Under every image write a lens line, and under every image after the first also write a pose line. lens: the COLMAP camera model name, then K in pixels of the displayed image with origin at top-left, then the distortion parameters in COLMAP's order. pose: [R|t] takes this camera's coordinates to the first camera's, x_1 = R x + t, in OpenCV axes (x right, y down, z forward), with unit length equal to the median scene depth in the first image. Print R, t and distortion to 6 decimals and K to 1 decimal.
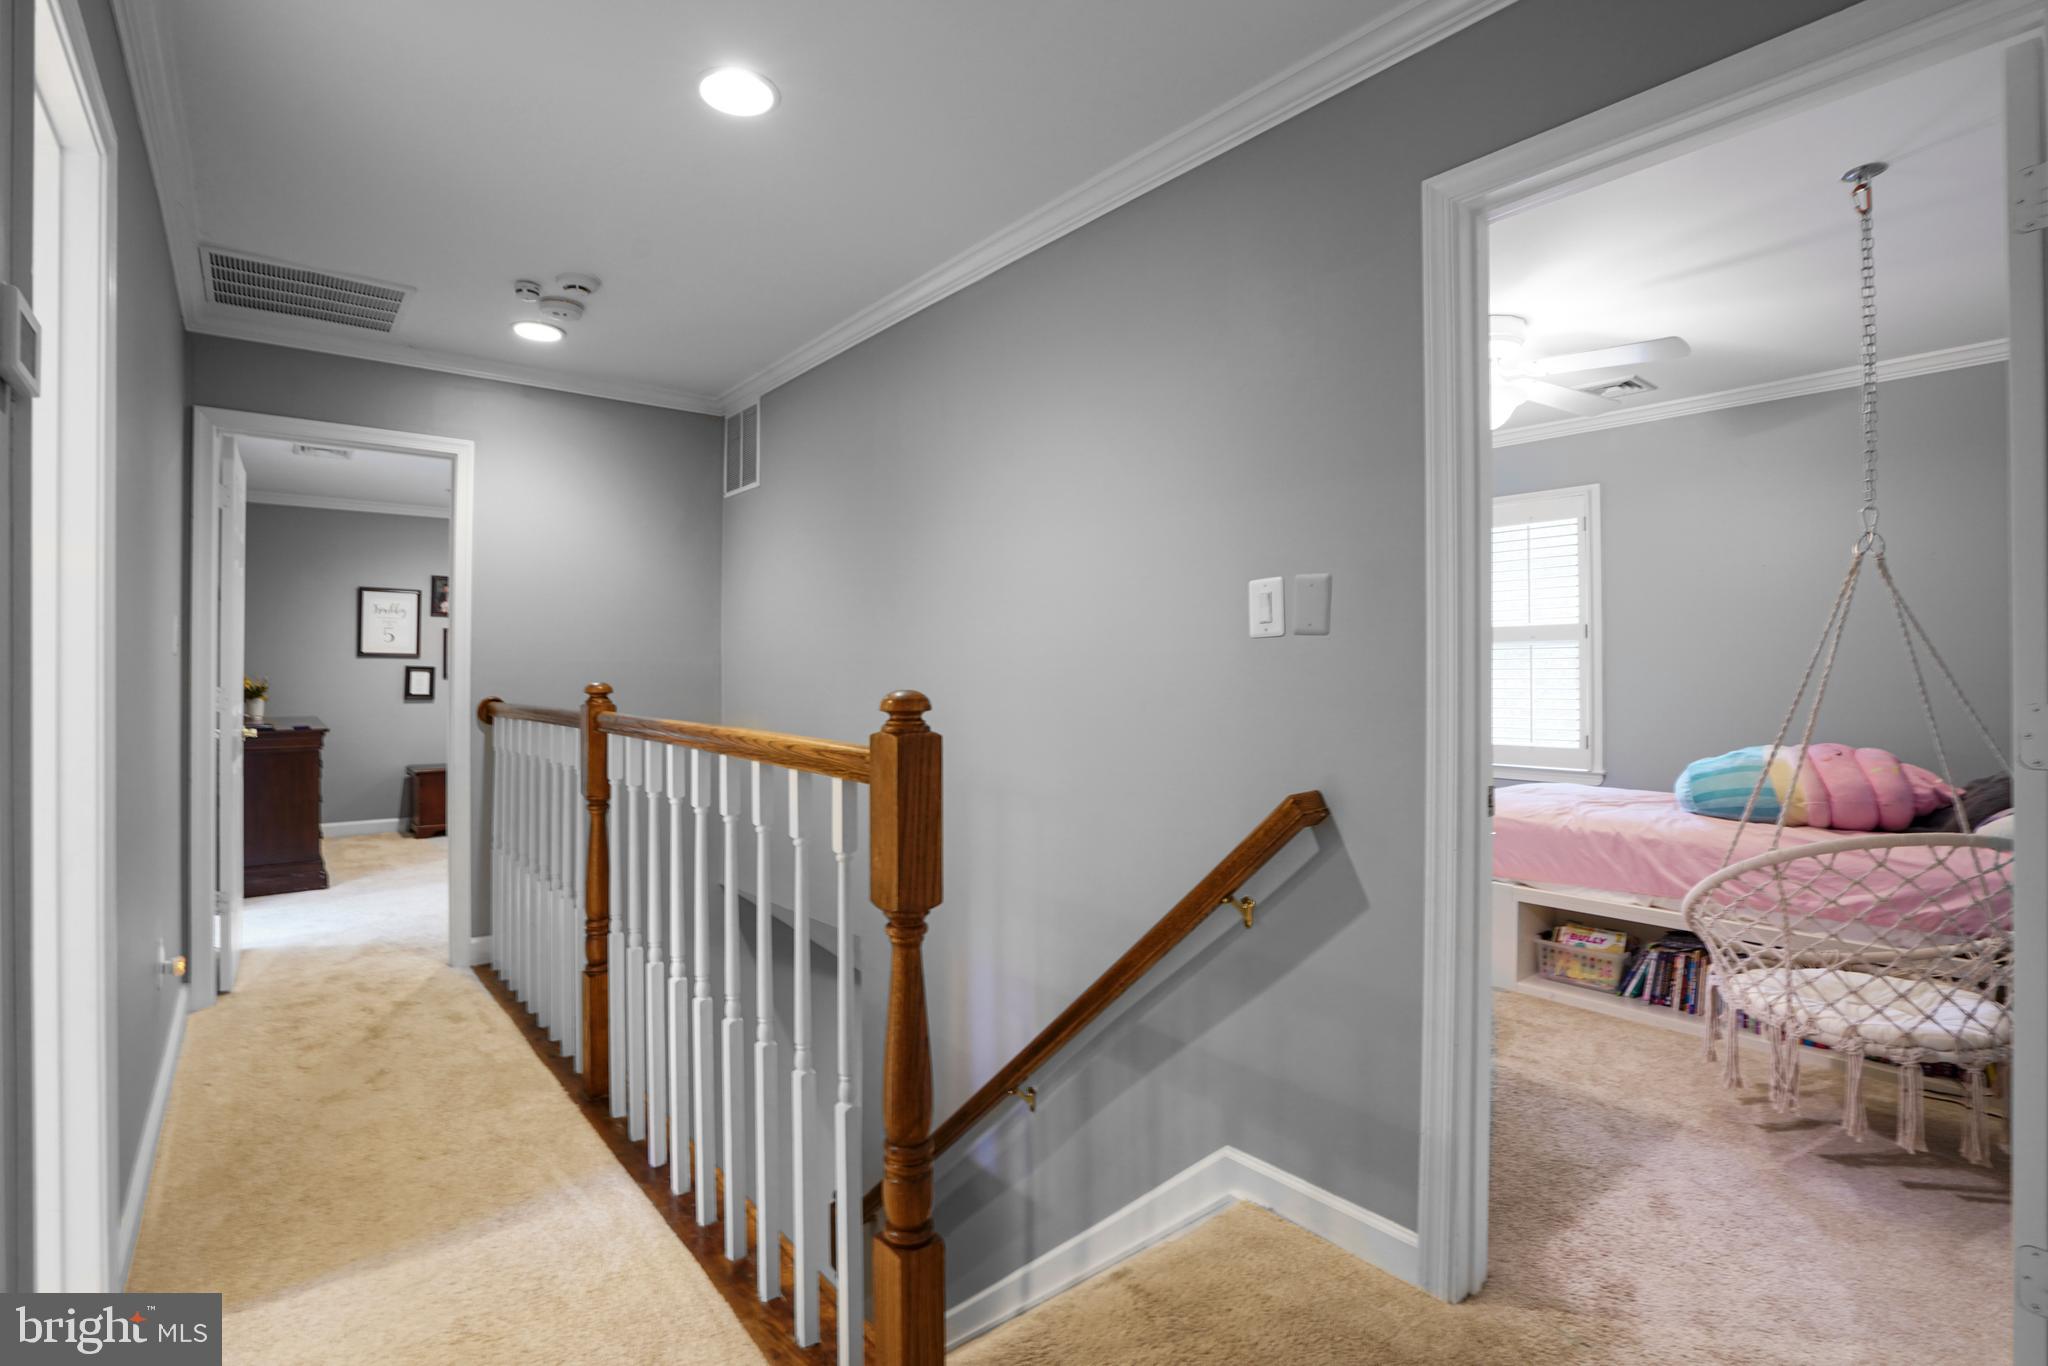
lens RADIAL K [[970.6, 0, 1024.0], [0, 970.6, 683.0], [0, 0, 1]] dist [-0.062914, 0.025309]
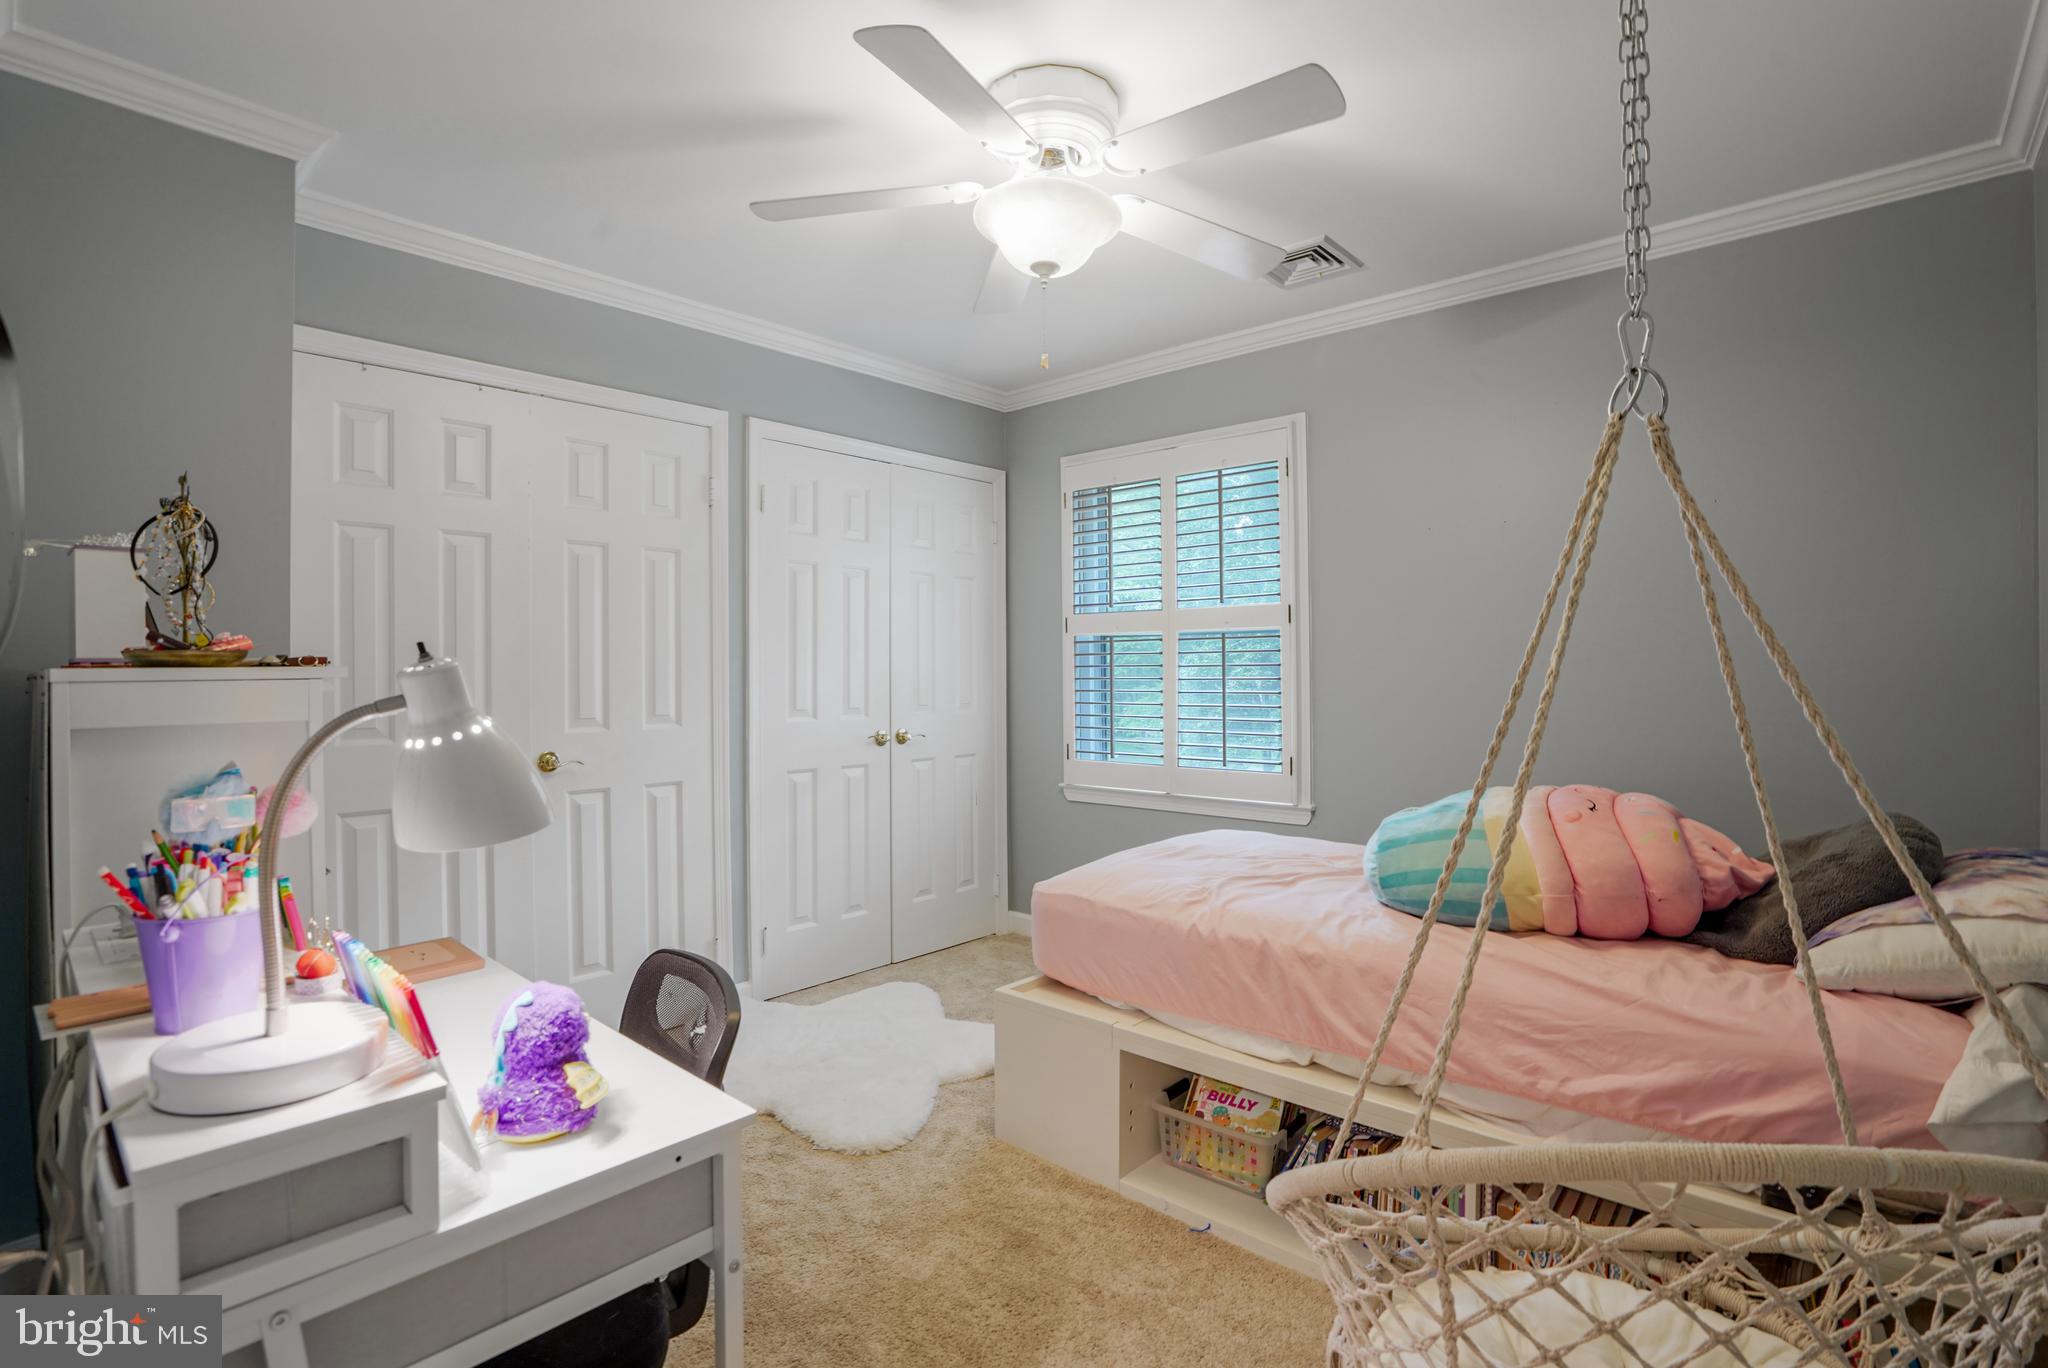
lens RADIAL K [[991.1, 0, 1028.3], [0, 991.1, 690.6], [0, 0, 1]] dist [-0.083502, 0.065410]
pose [[0.984901, -0.009895, 0.172833, 0.384833], [0.007586, 0.999873, 0.014013, -0.012419], [-0.172950, -0.012490, 0.984851, 0.427375]]
